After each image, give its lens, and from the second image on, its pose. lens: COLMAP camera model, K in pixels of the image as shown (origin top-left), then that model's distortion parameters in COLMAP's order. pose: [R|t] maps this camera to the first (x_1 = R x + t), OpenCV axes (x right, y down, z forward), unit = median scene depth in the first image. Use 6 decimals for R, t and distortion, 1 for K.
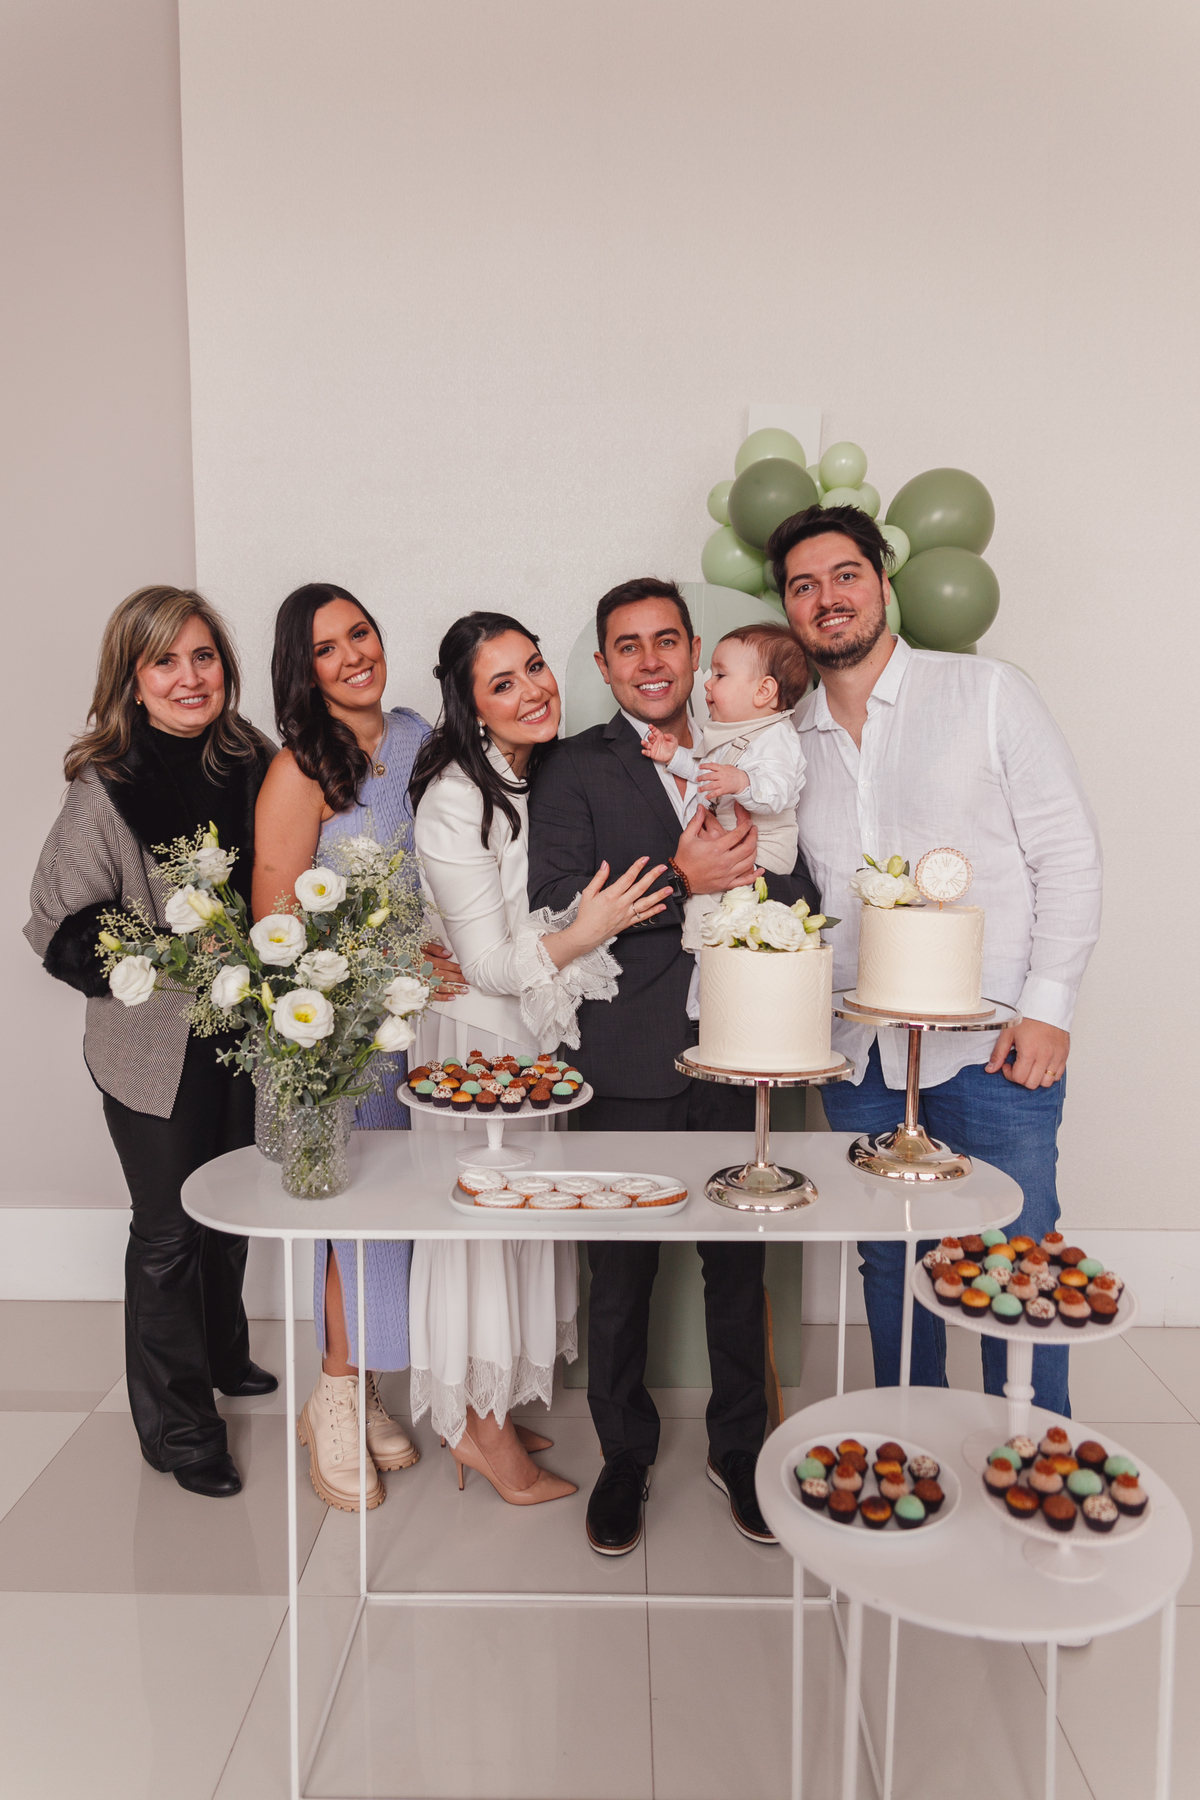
lens RADIAL K [[1165.9, 0, 600.0], [0, 1165.9, 900.0], [0, 0, 1]] dist [-0.031769, -0.000213]
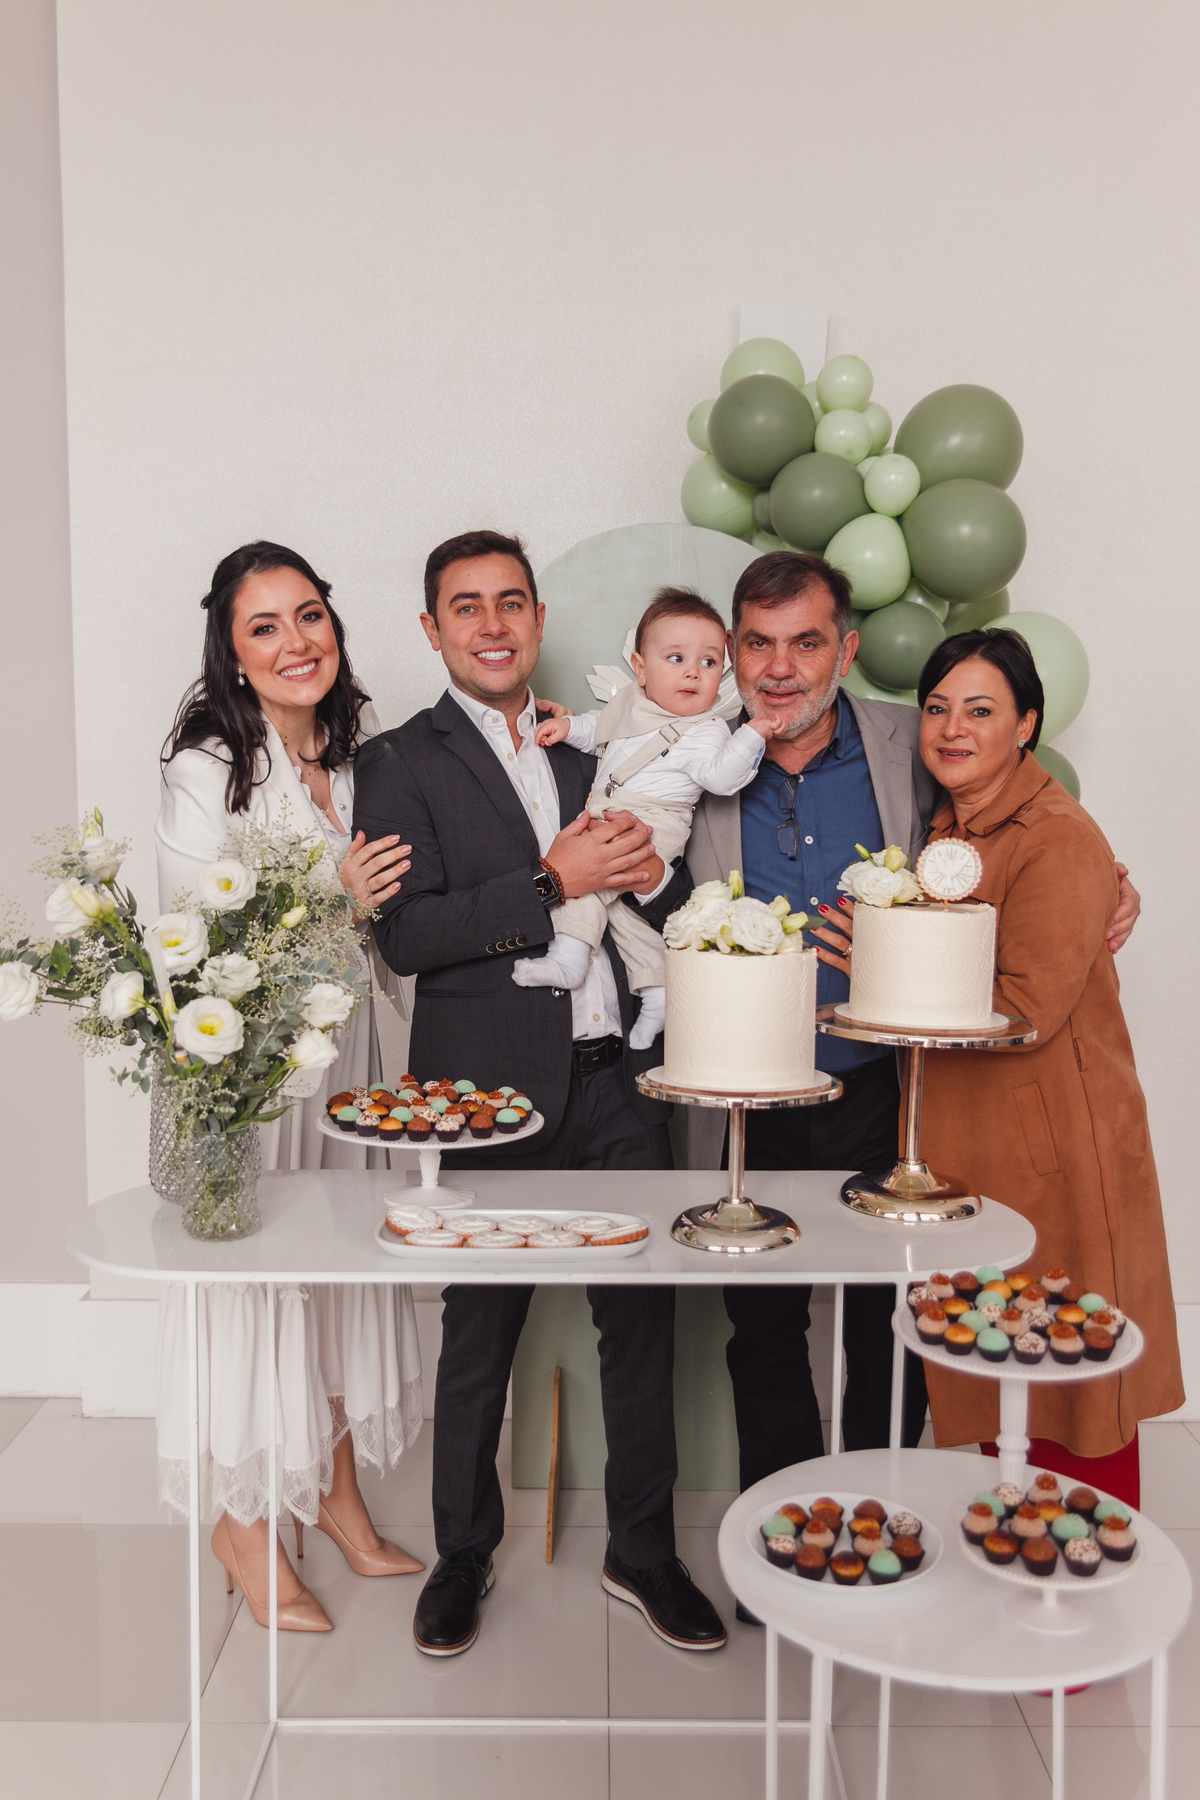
lens RADIAL K [[1506.4, 0, 600.0], [0, 1506.4, 900.0], [0, 0, 1]] dist [-0.042310, -0.003526]
pose [[0.999815, 0.001852, 0.019120, 0.015713], [-0.001730, 0.999978, -0.006377, 0.009895], [-0.019131, 0.006343, 0.999797, -0.125898]]
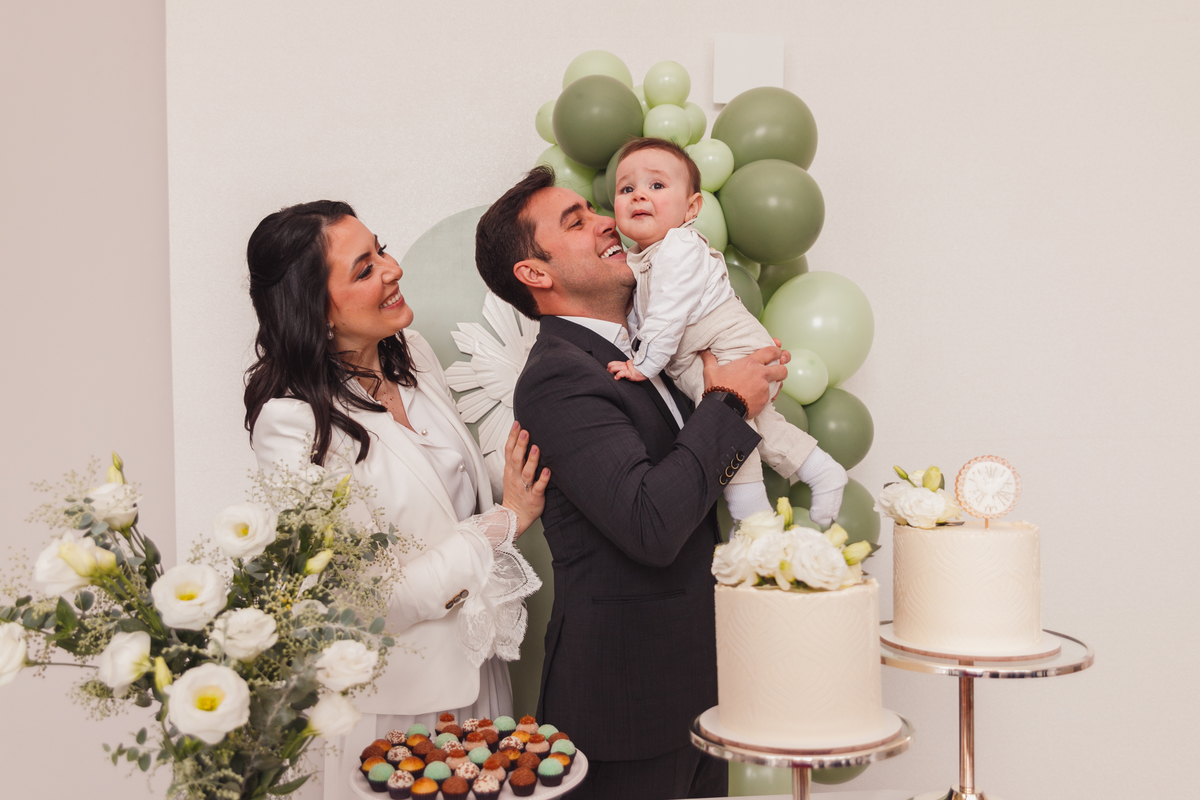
lens RADIAL K [[1004.3, 0, 629.9], [0, 1004.3, 397.1], [0, 0, 1]] dist [-0.042310, -0.003526]
pose [[0.998051, -0.028865, 0.055323, -0.008654], [0.035104, 0.992705, -0.115342, -0.012855], [-0.051590, 0.117059, 0.991784, 0.298325]]
